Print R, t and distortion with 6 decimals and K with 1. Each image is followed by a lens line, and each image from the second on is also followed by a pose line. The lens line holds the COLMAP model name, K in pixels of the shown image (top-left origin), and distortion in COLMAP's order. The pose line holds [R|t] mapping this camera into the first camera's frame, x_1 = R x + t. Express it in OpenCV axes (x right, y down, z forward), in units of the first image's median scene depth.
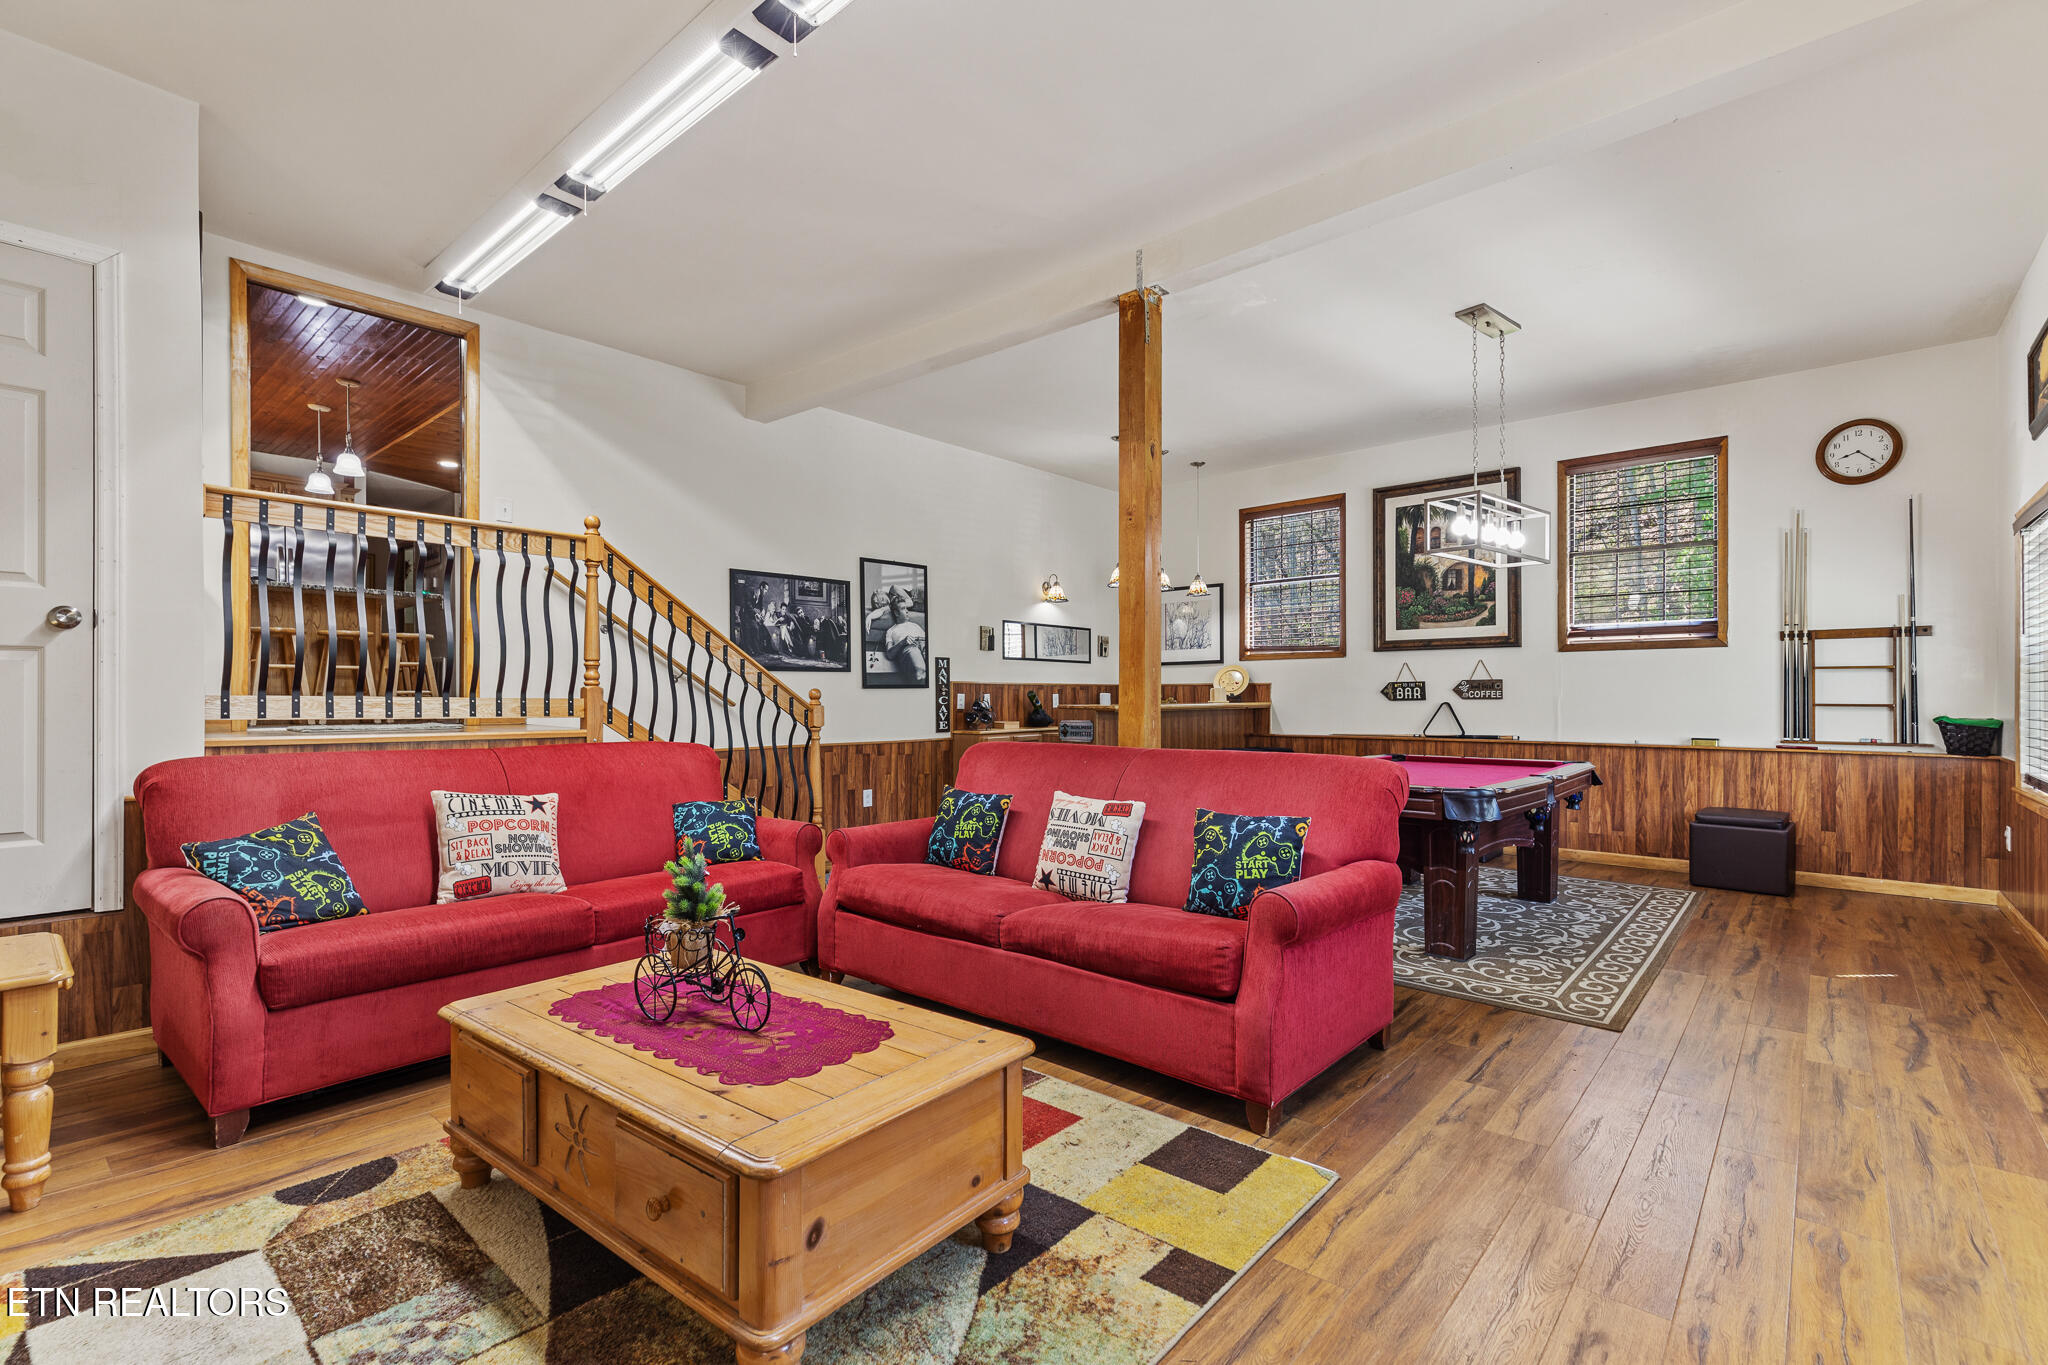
lens RADIAL K [[919.0, 0, 1032.4], [0, 919.0, 686.6], [0, 0, 1]] dist [0.005487, 0.000642]
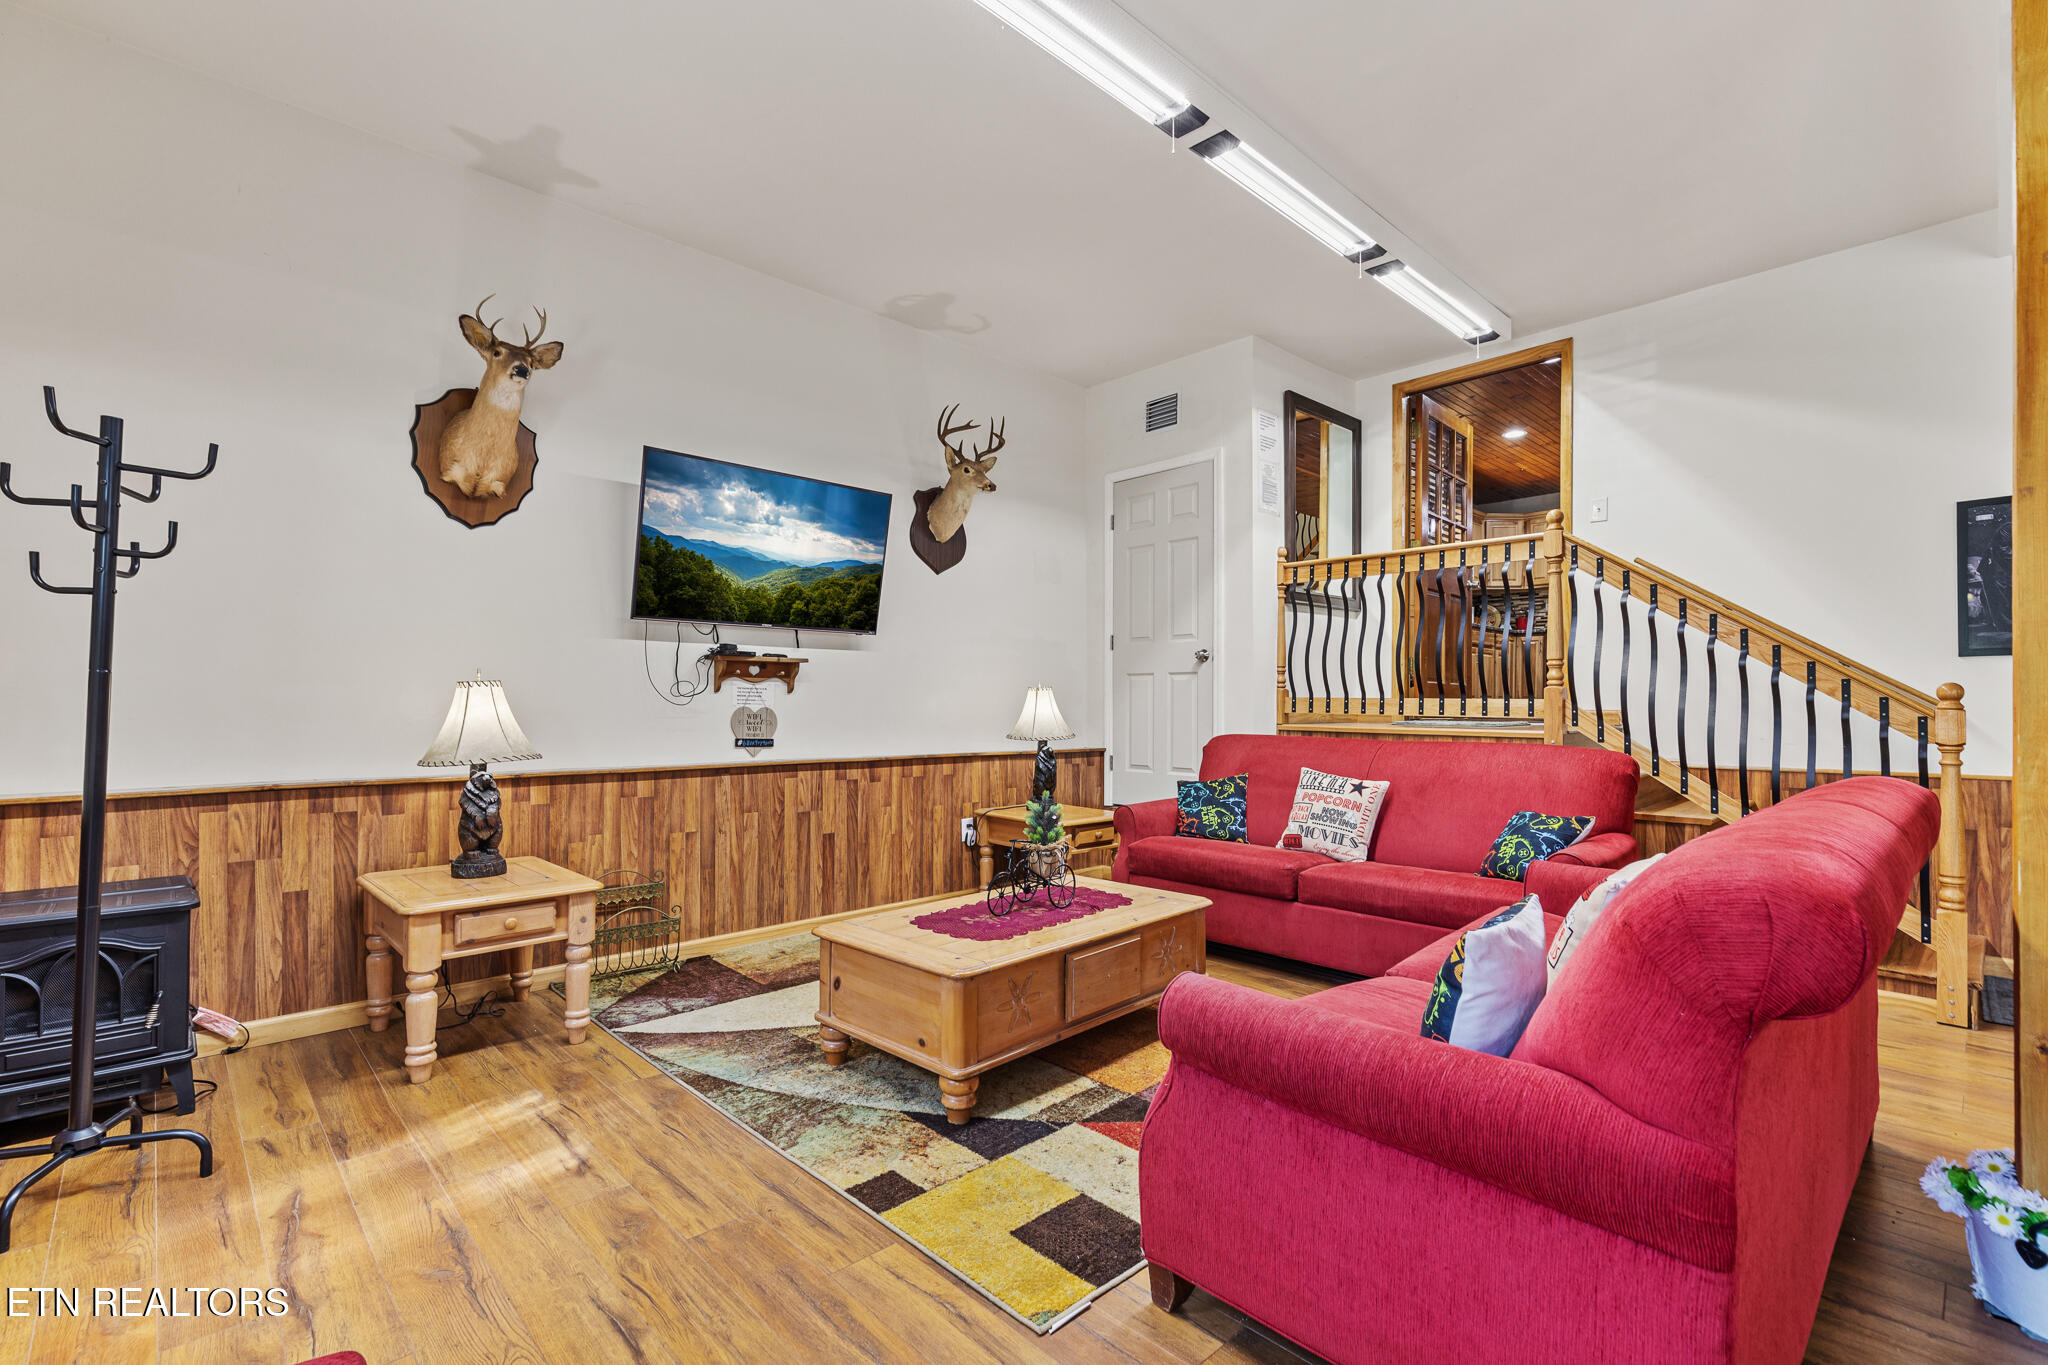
lens RADIAL K [[919.0, 0, 1007.4], [0, 919.0, 696.7], [0, 0, 1]] dist [0.005487, 0.000642]
pose [[-0.101585, -0.006096, -0.994808, 0.723343], [0.008777, 0.999937, -0.007024, 0.015891], [0.994788, -0.009445, -0.101525, 0.705944]]
